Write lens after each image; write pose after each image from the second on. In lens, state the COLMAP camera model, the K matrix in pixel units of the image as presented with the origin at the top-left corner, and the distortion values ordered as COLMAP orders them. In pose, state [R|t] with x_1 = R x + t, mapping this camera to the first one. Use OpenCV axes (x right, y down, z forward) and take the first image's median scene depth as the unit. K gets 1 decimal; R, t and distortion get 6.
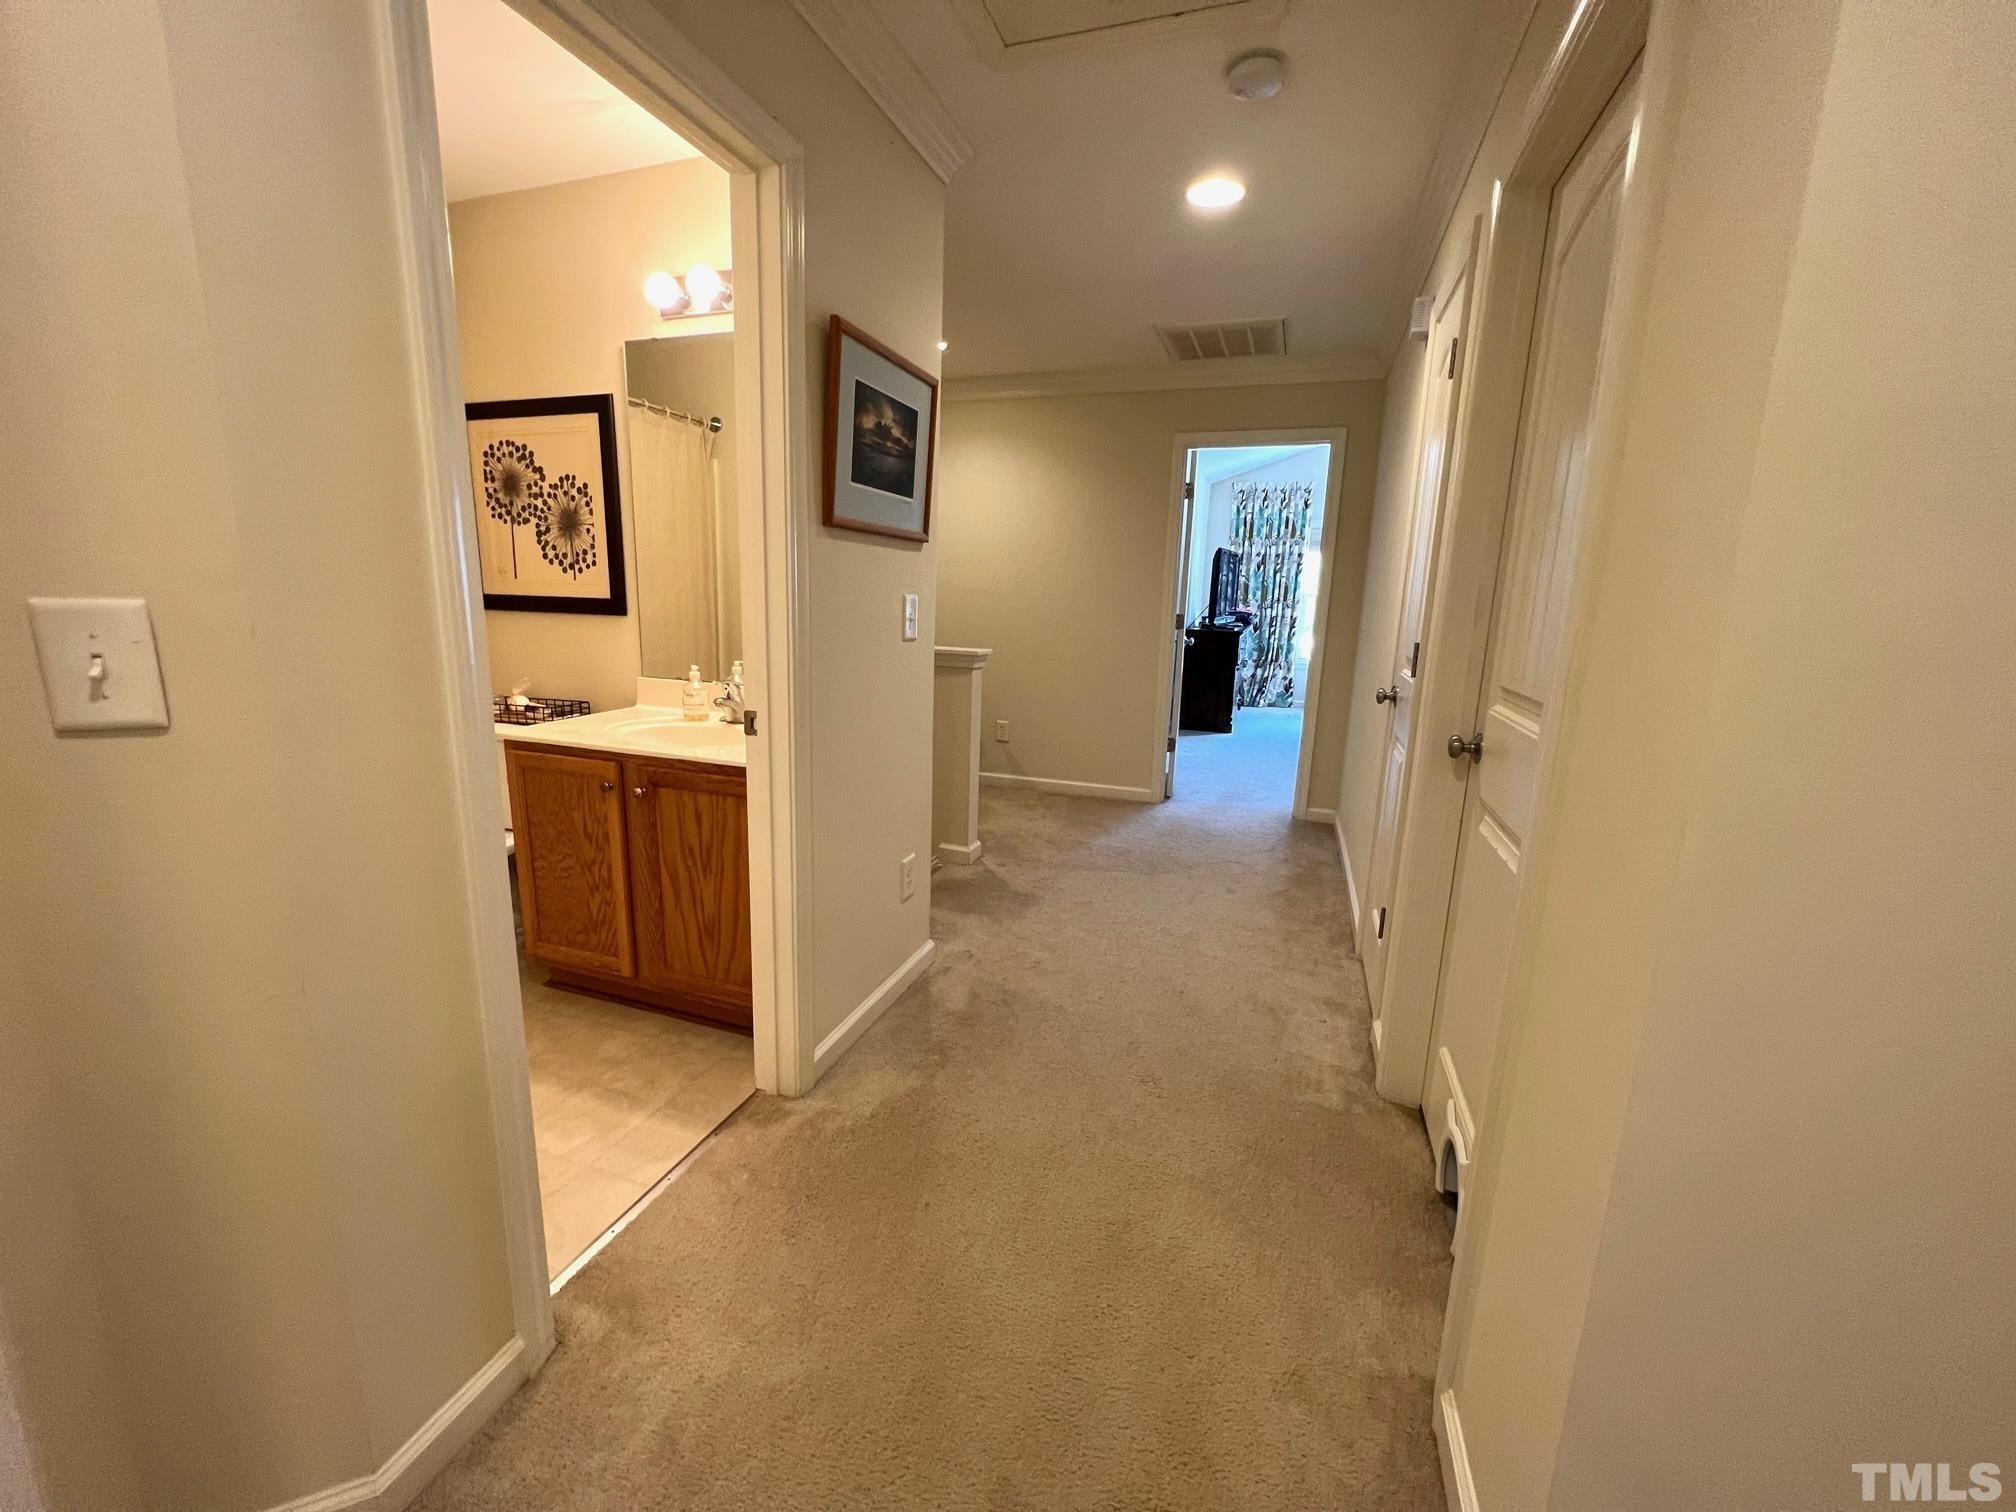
lens RADIAL K [[809.1, 0, 998.9], [0, 809.1, 749.5], [0, 0, 1]] dist [0.003639, -0.000358]
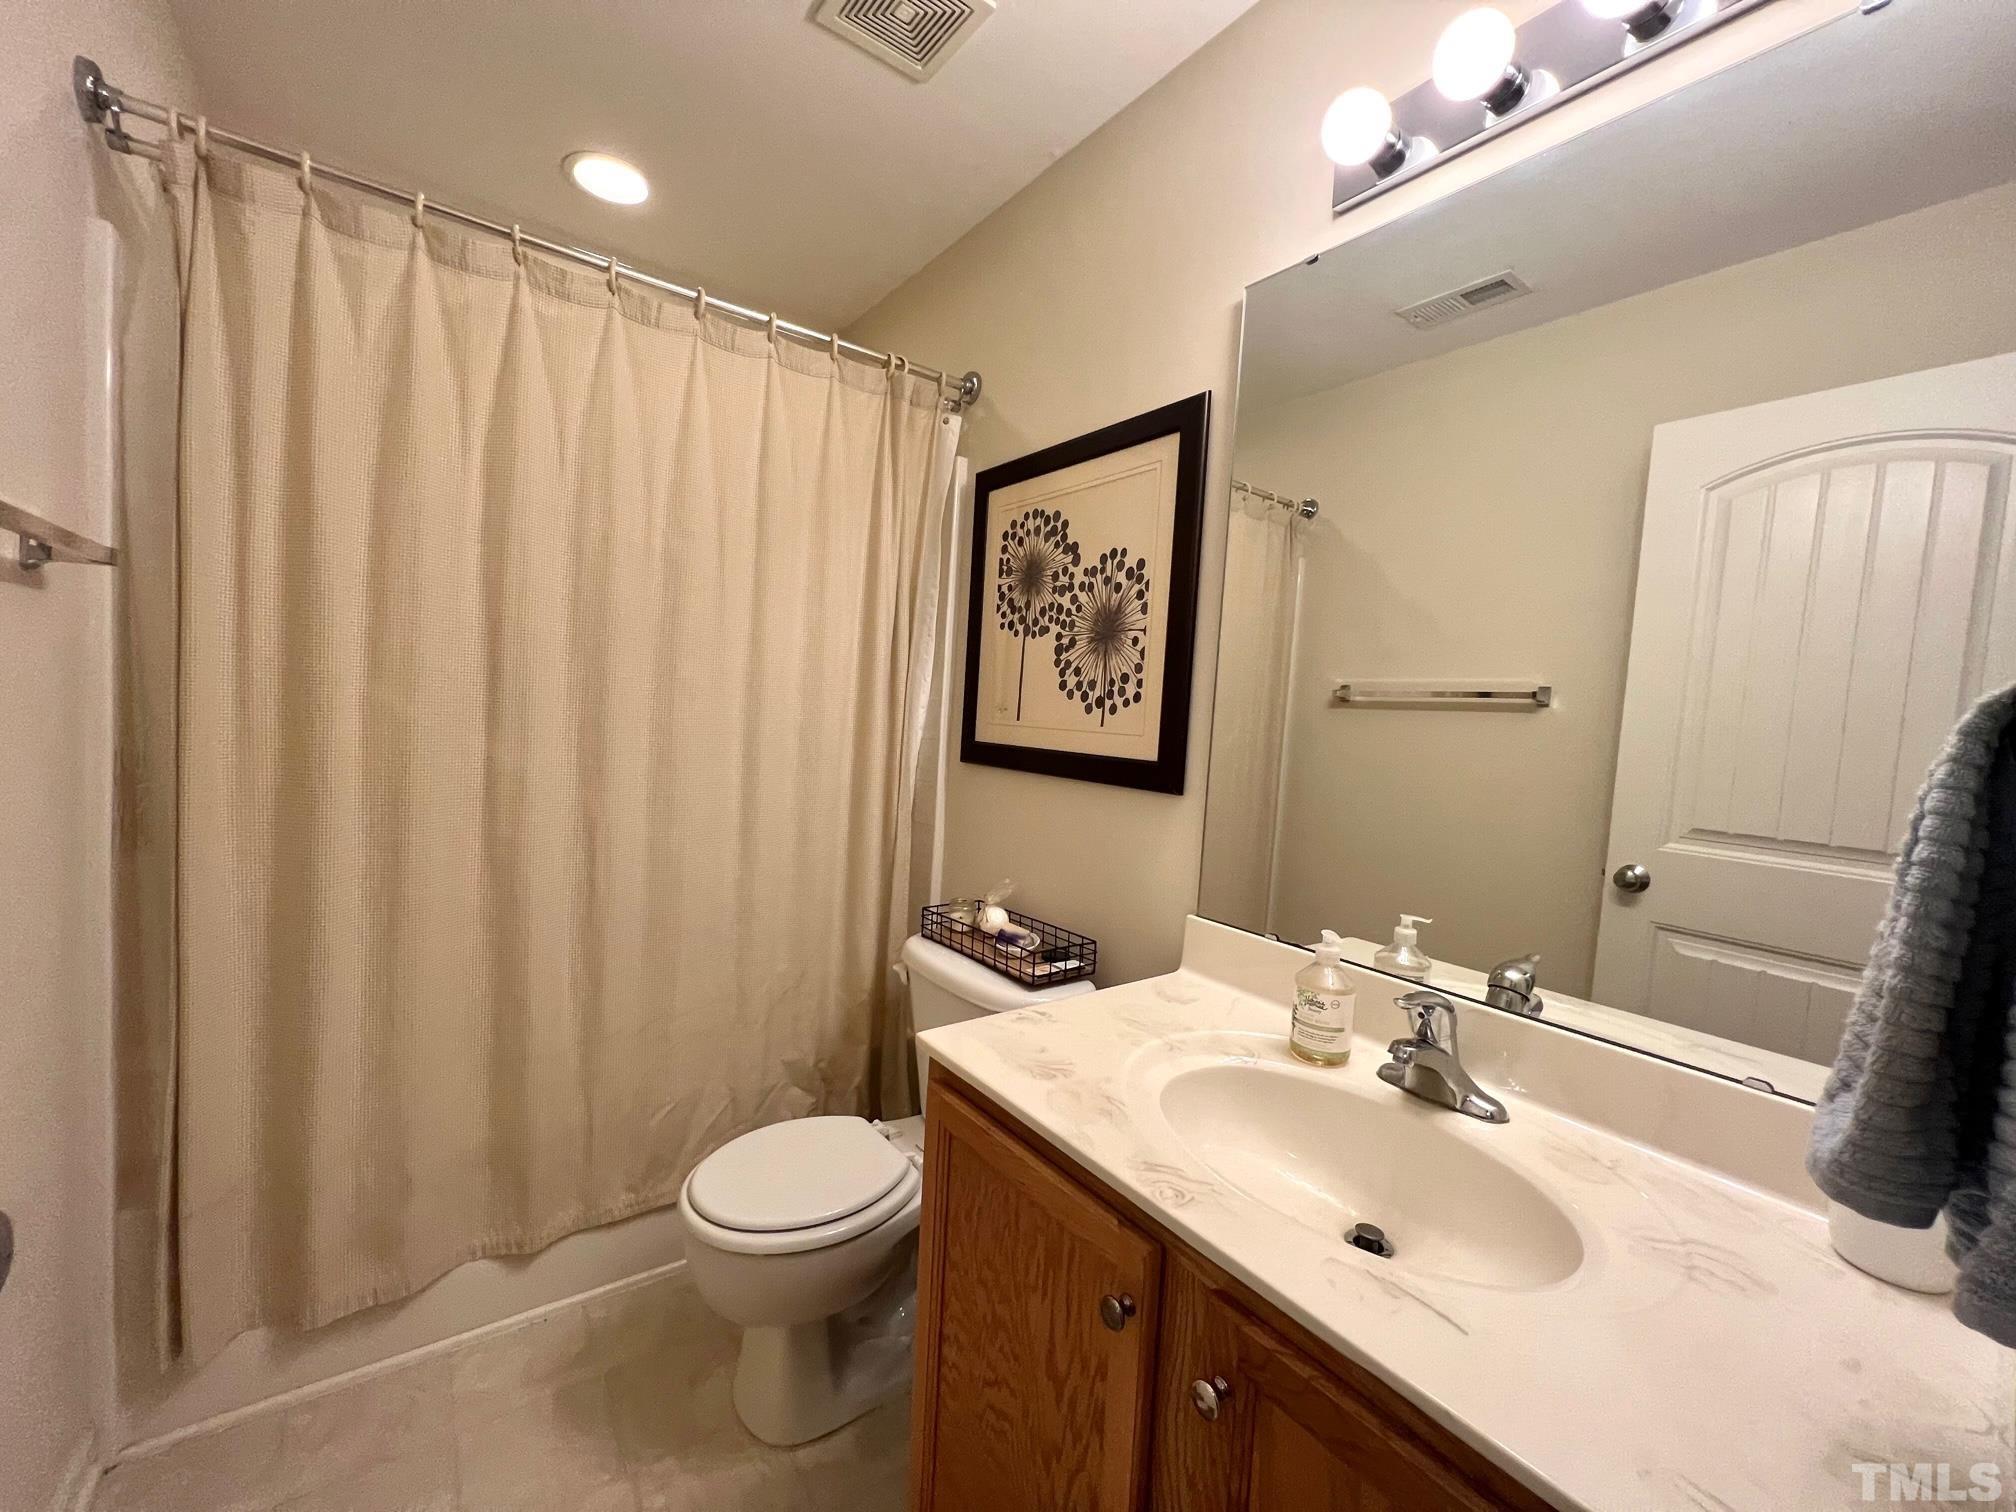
lens RADIAL K [[809.1, 0, 1006.2], [0, 809.1, 755.6], [0, 0, 1]] dist [0.003639, -0.000358]
pose [[0.835865, 0.053405, -0.546331, -0.267338], [-0.143242, 0.981994, -0.123163, -0.108858], [0.529917, 0.181205, 0.828464, 0.495476]]
